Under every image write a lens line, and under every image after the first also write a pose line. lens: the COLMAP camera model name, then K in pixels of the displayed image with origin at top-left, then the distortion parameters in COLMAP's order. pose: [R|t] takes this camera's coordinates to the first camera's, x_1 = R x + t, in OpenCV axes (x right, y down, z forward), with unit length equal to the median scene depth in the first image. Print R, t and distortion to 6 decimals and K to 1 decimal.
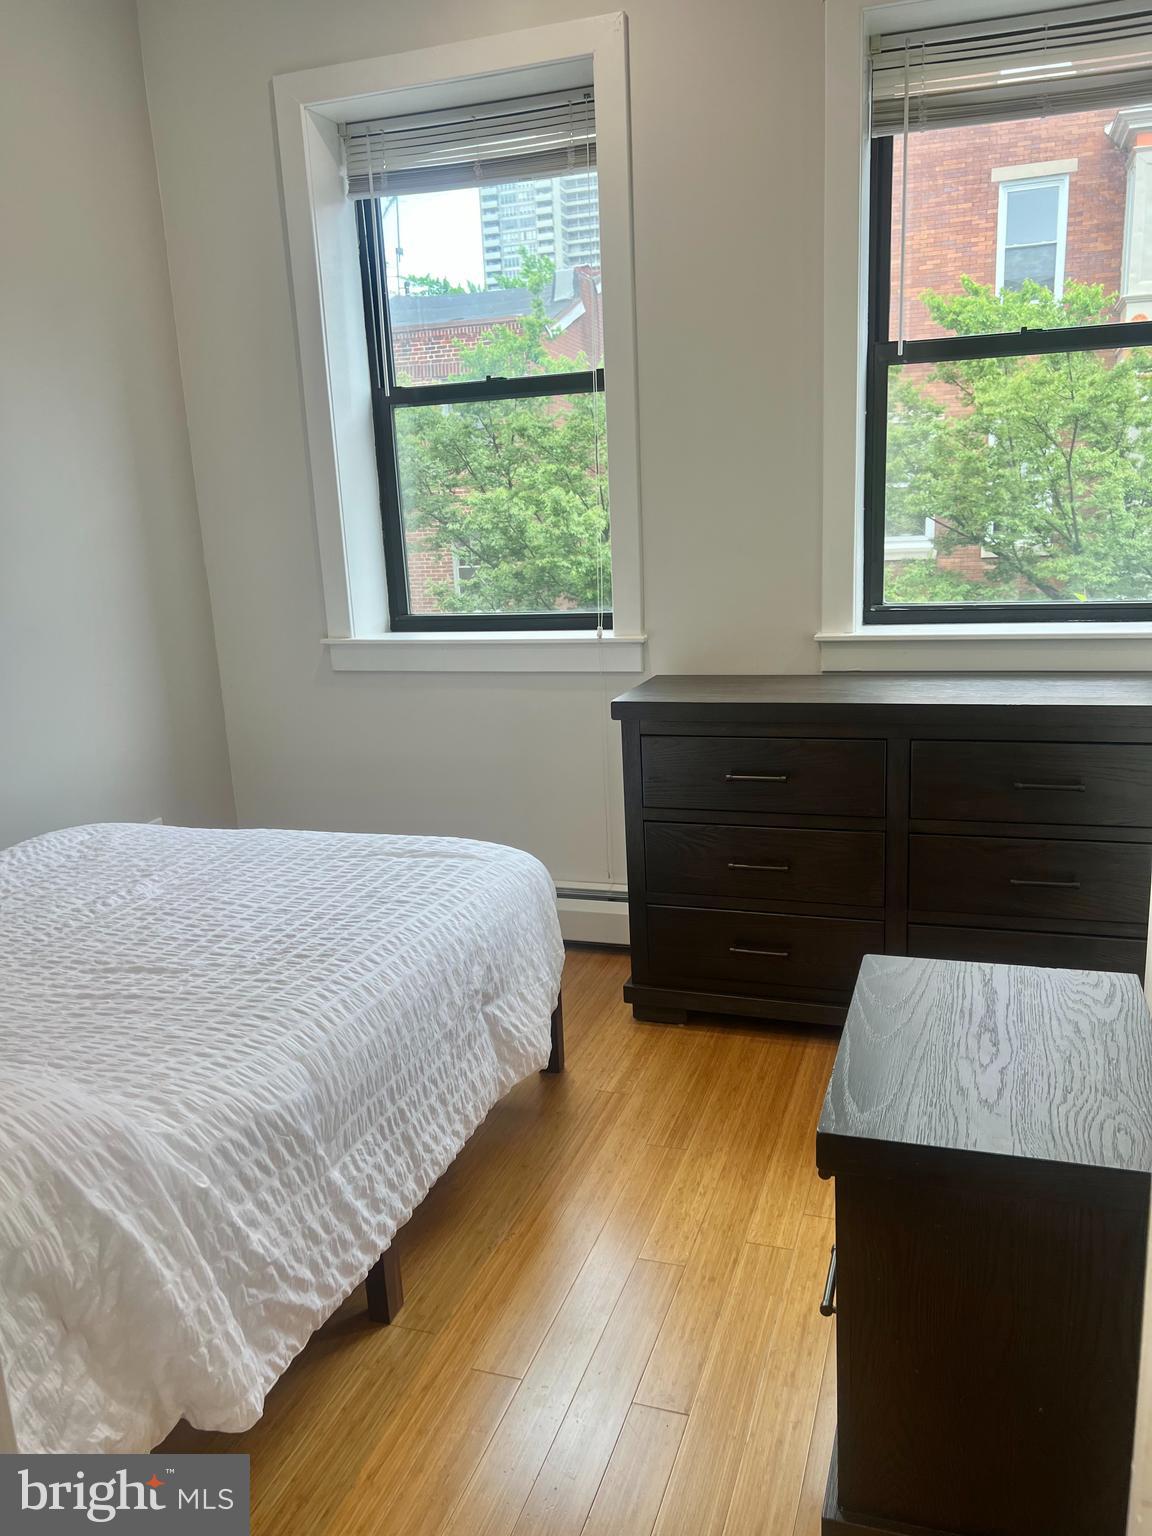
lens RADIAL K [[1152.9, 0, 582.7], [0, 1152.9, 775.2], [0, 0, 1]] dist [0.054276, -0.060681]
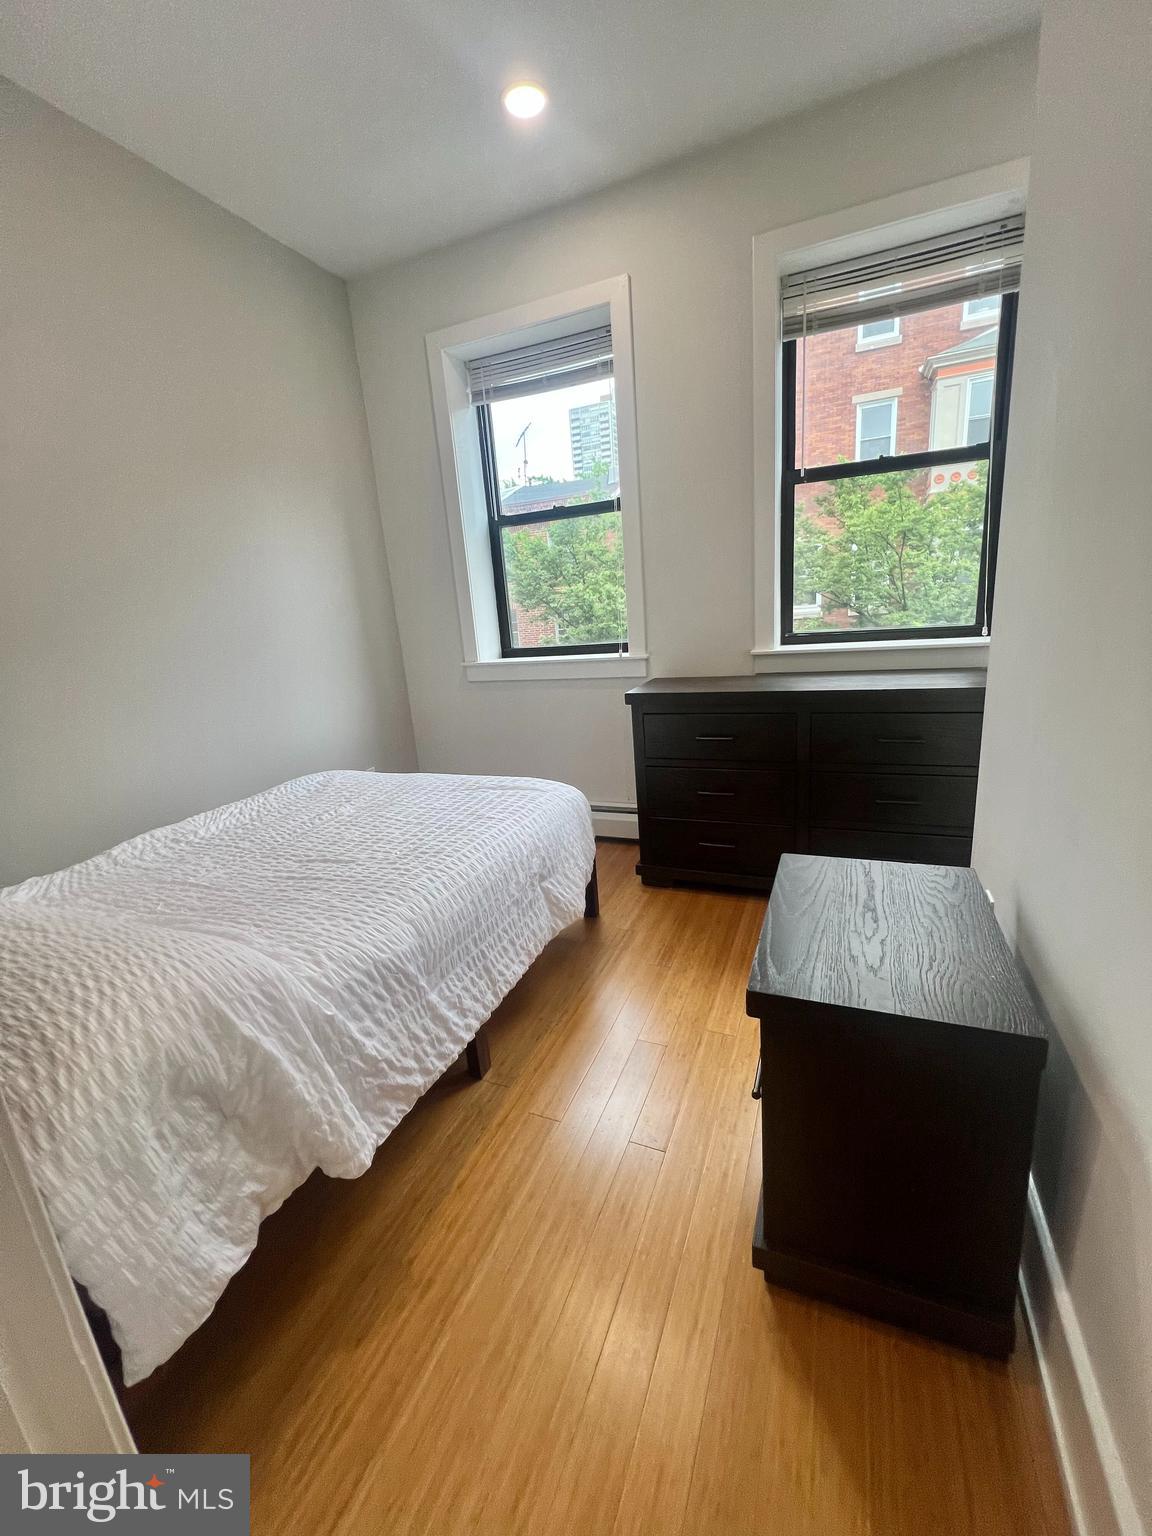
lens RADIAL K [[613.0, 0, 580.3], [0, 613.0, 758.6], [0, 0, 1]] dist [-0.005246, 0.001597]
pose [[0.996642, -0.012463, -0.080934, 0.039644], [0.014726, 0.999516, 0.027420, 0.005007], [0.080554, -0.028519, 0.996342, 0.157455]]
